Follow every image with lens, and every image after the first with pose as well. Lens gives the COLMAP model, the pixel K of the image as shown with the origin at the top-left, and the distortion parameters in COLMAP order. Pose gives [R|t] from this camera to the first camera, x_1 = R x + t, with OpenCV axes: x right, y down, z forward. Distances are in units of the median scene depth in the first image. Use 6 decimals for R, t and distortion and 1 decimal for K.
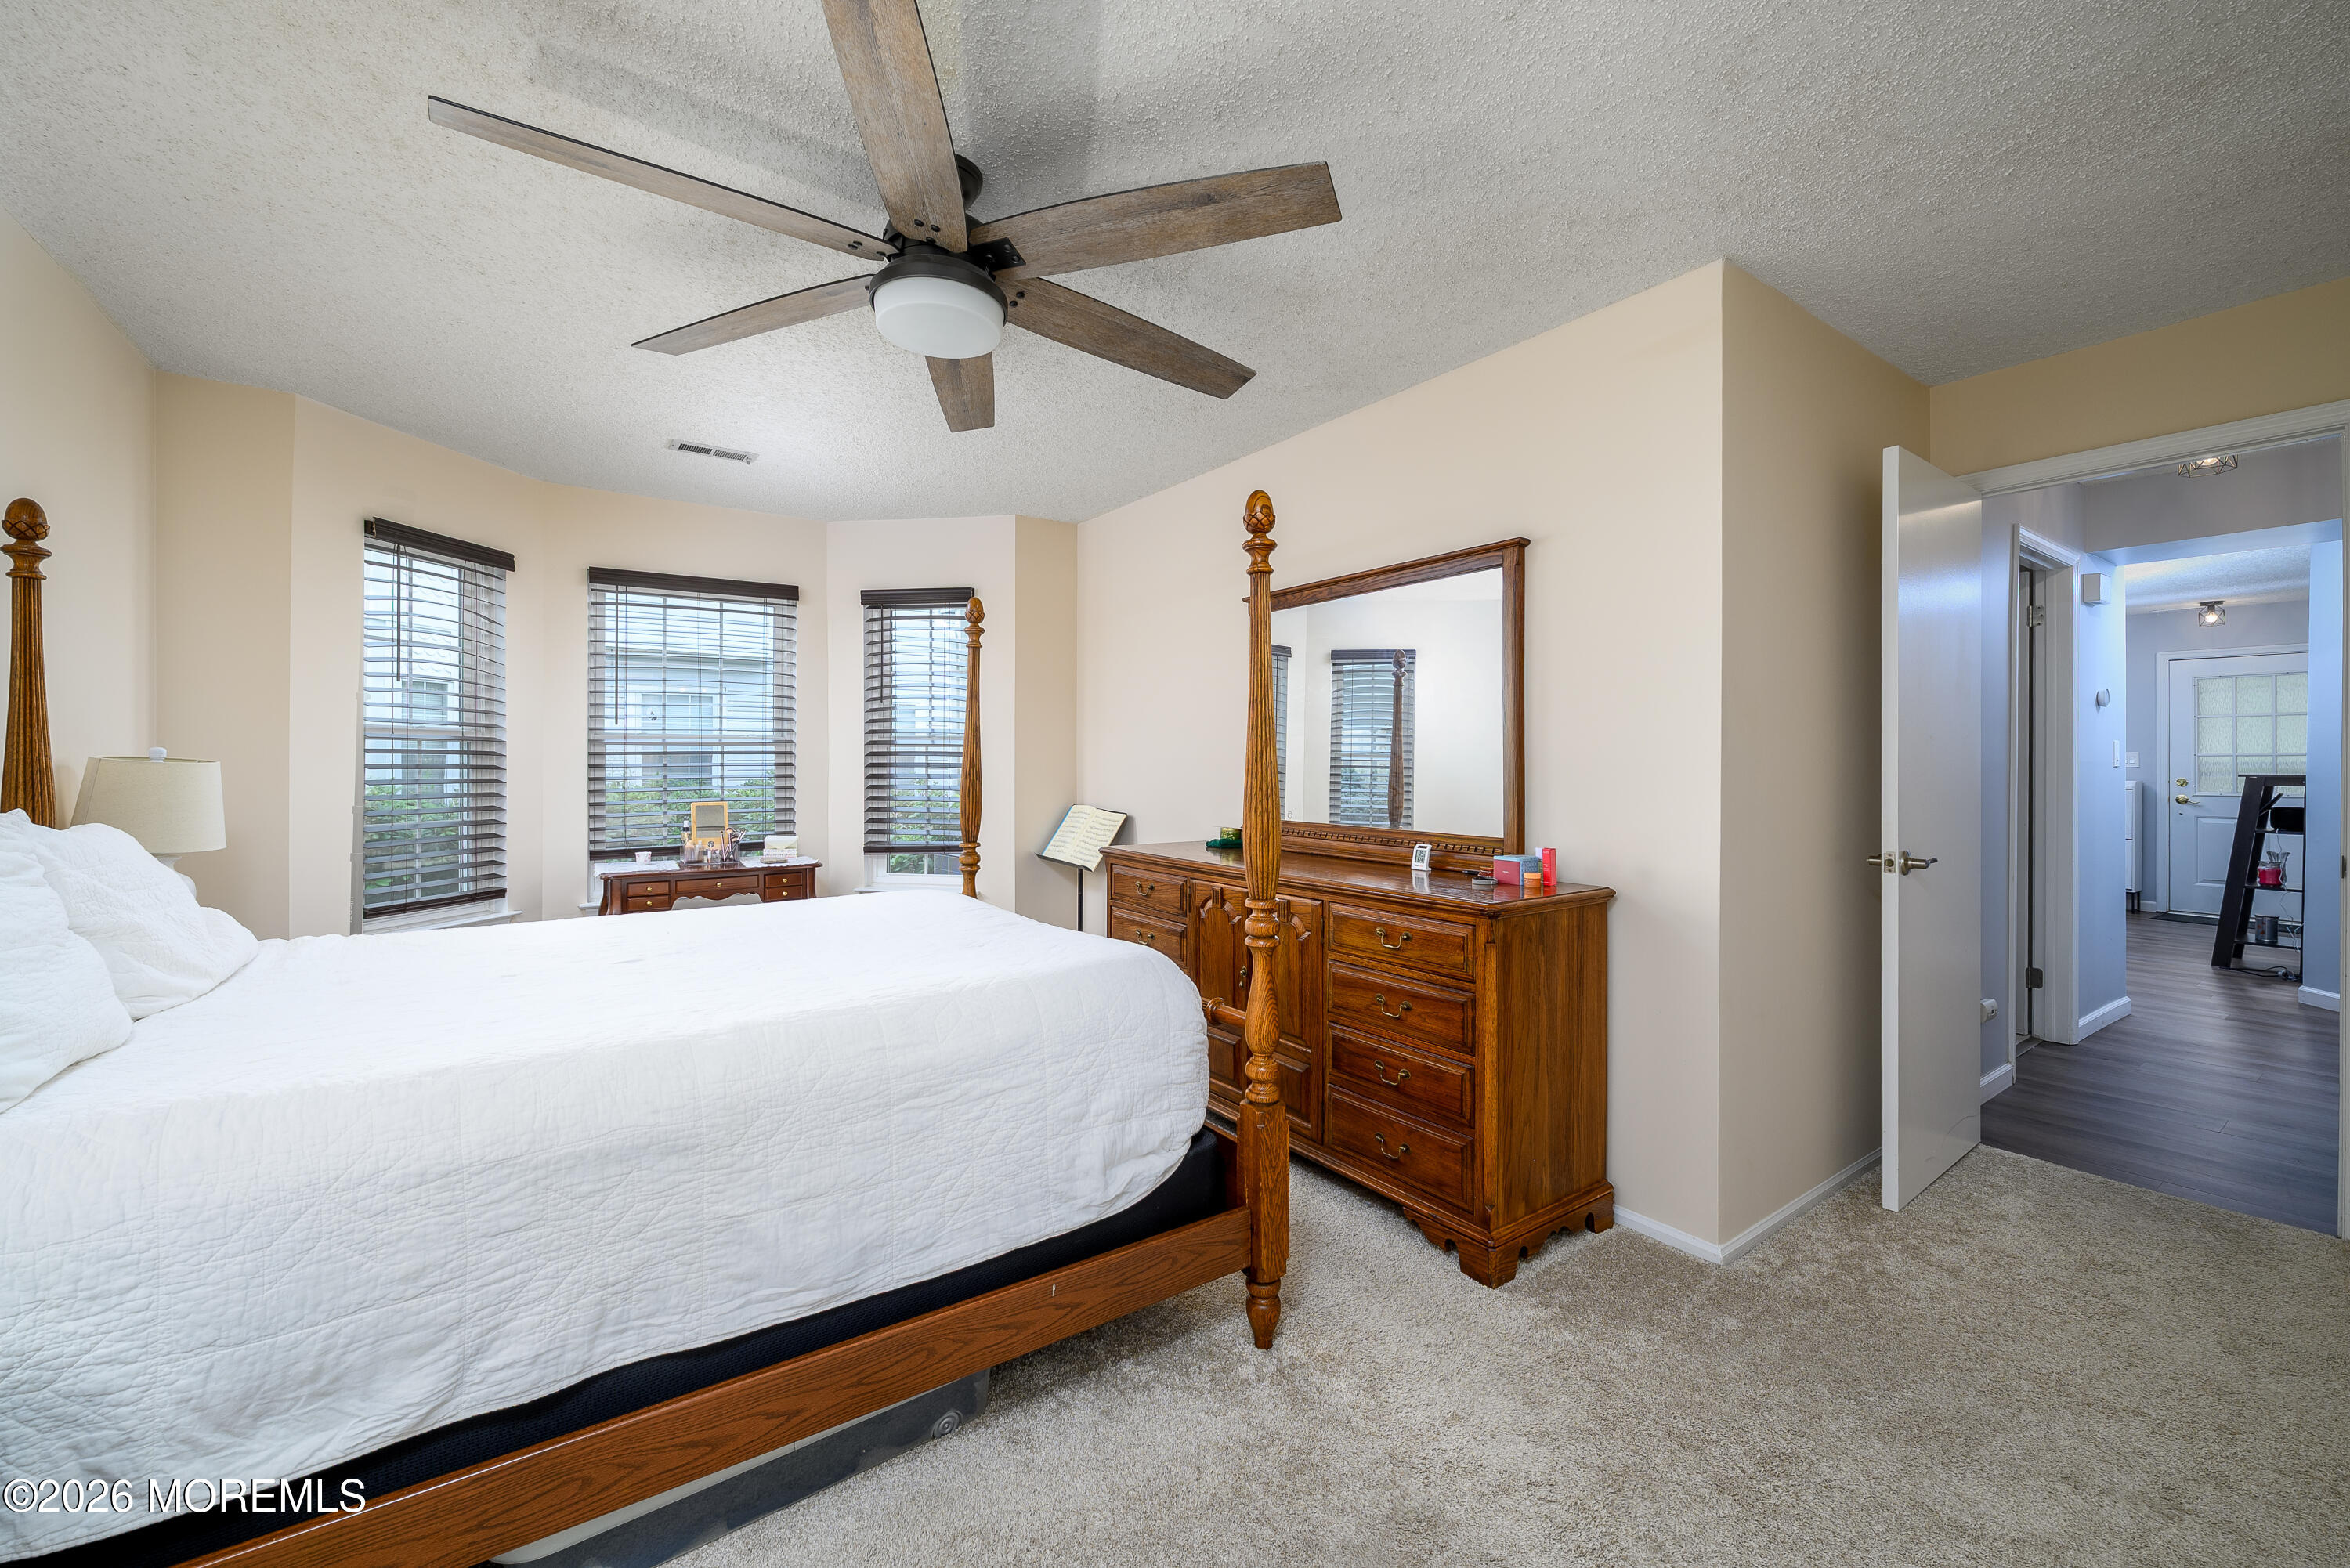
lens RADIAL K [[940.1, 0, 1177.7], [0, 940.1, 759.0], [0, 0, 1]] dist [-0.000183, -0.000142]
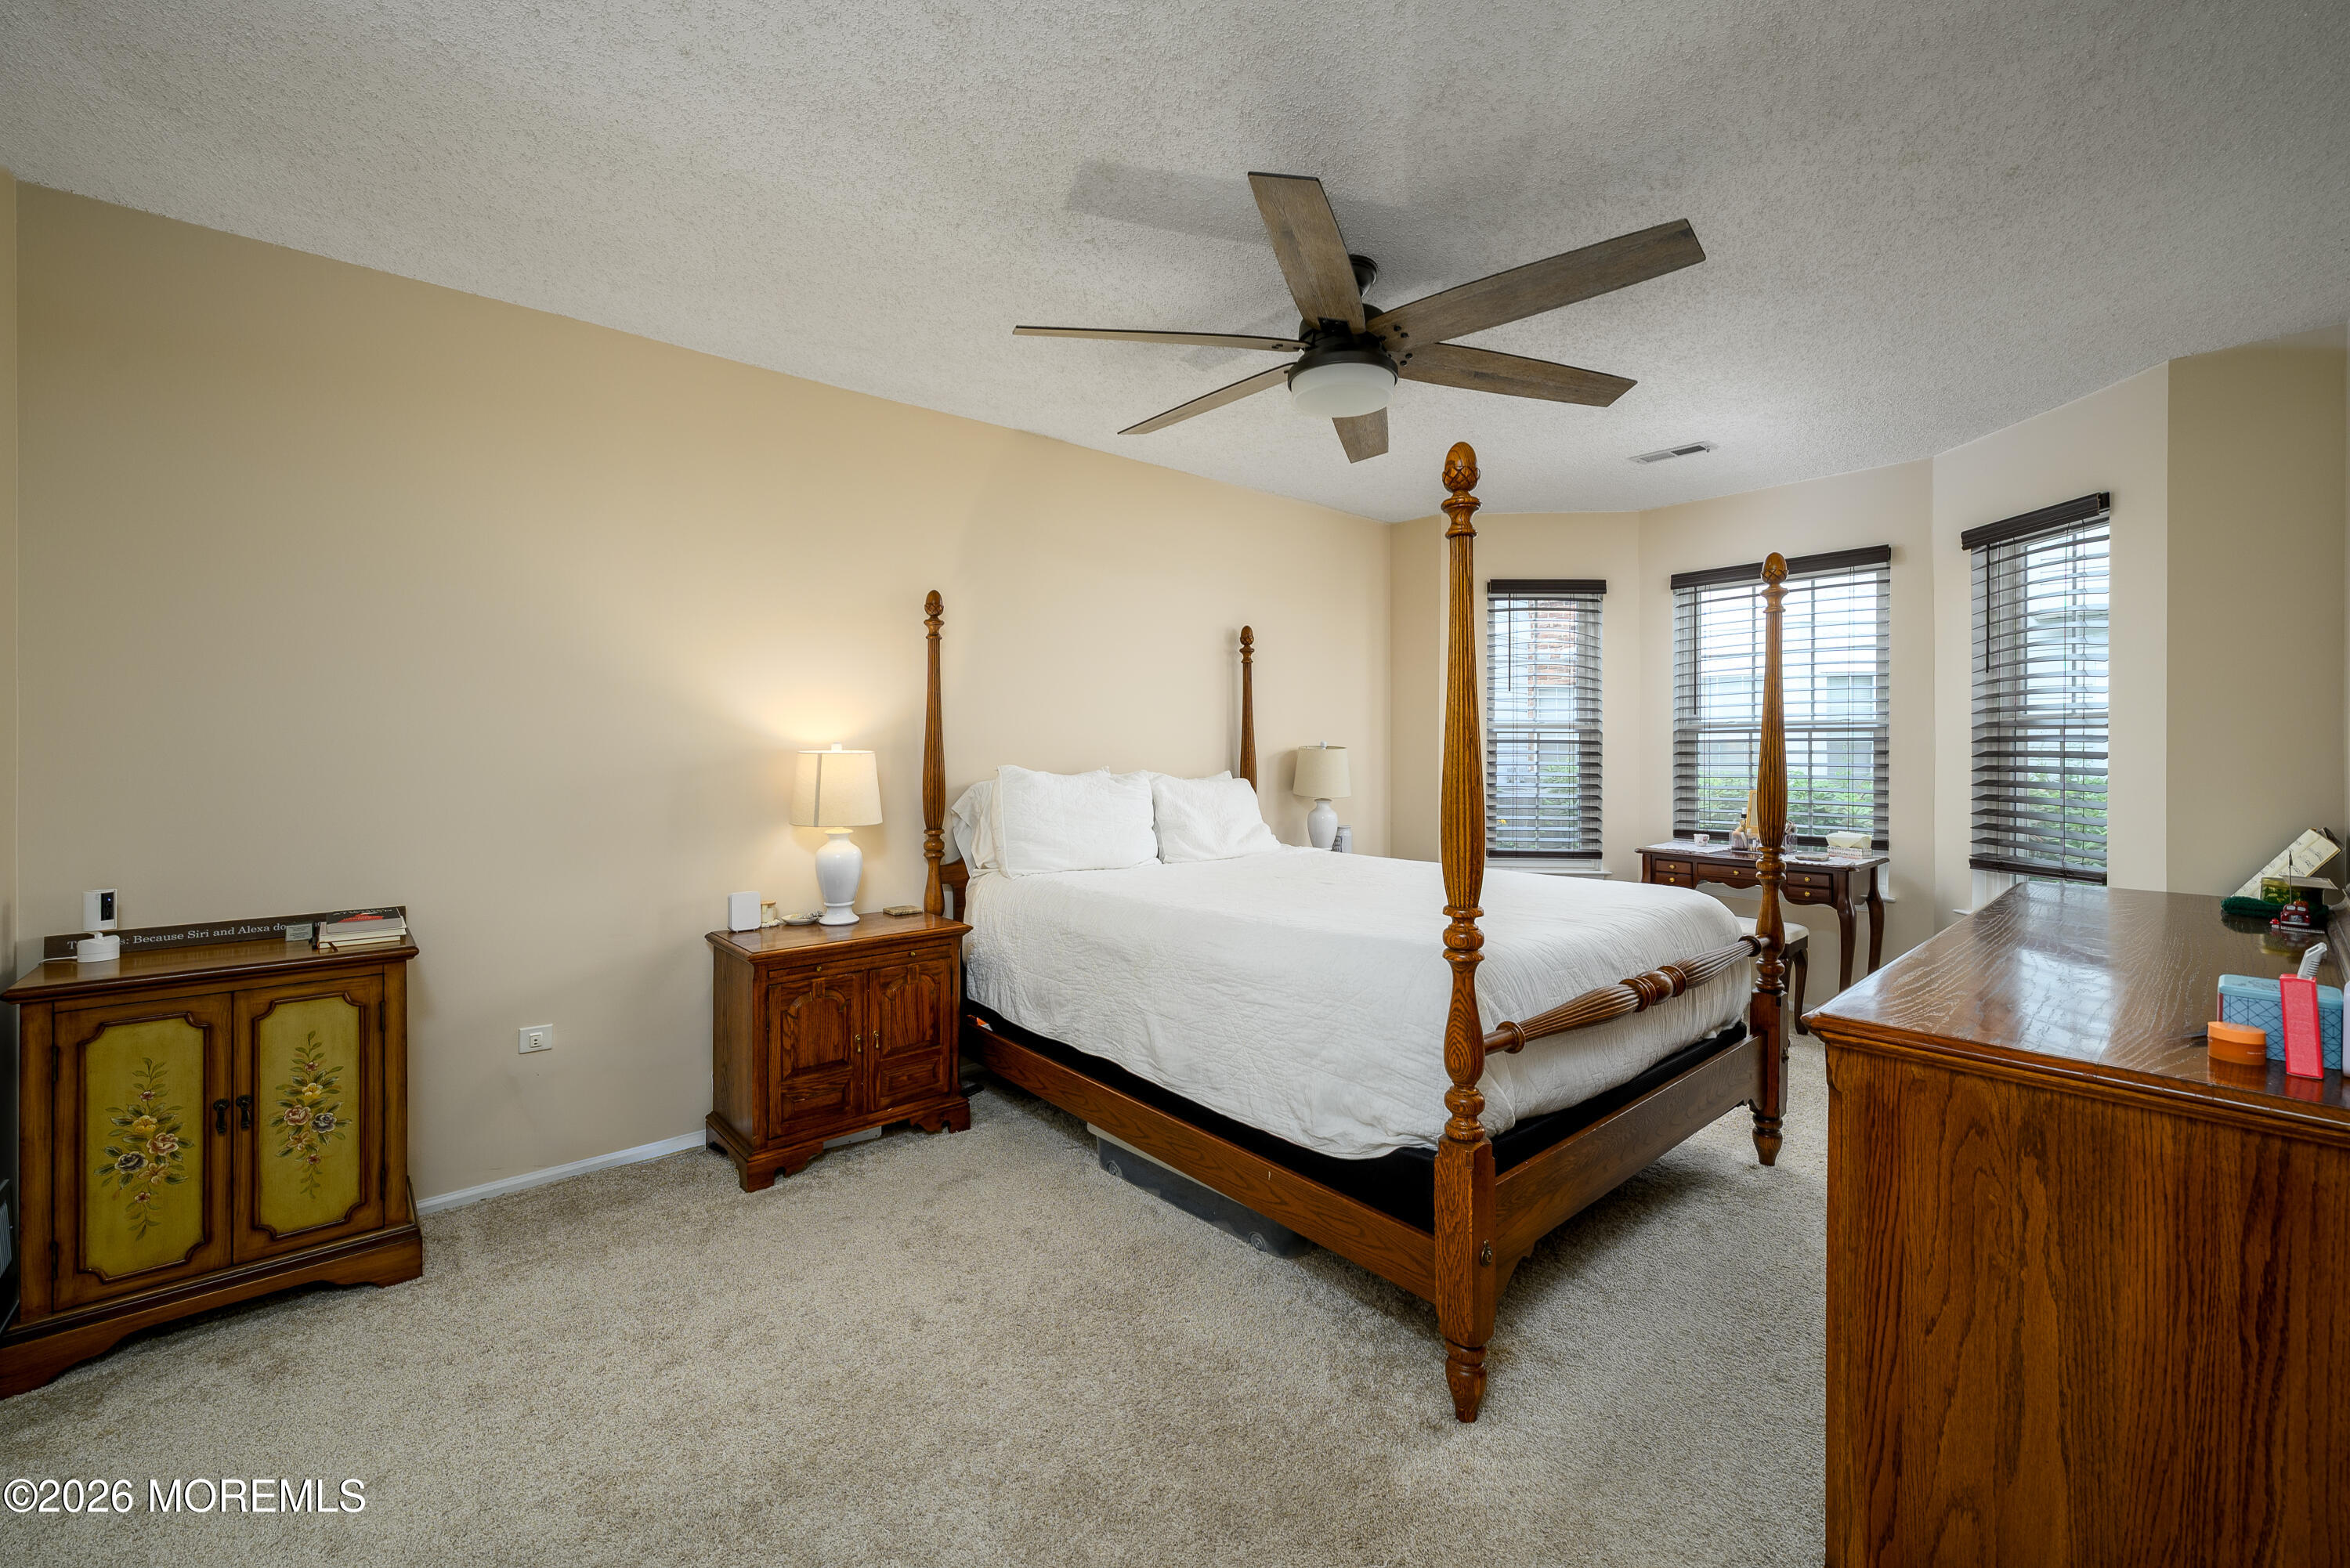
lens RADIAL K [[944.9, 0, 1179.4], [0, 944.9, 747.2], [0, 0, 1]] dist [0.000381, -0.000073]
pose [[0.110693, -0.000377, -0.993855, 0.567868], [0.000027, 1.000000, -0.000376, 0.001407], [0.993855, 0.000014, 0.110693, 0.389238]]
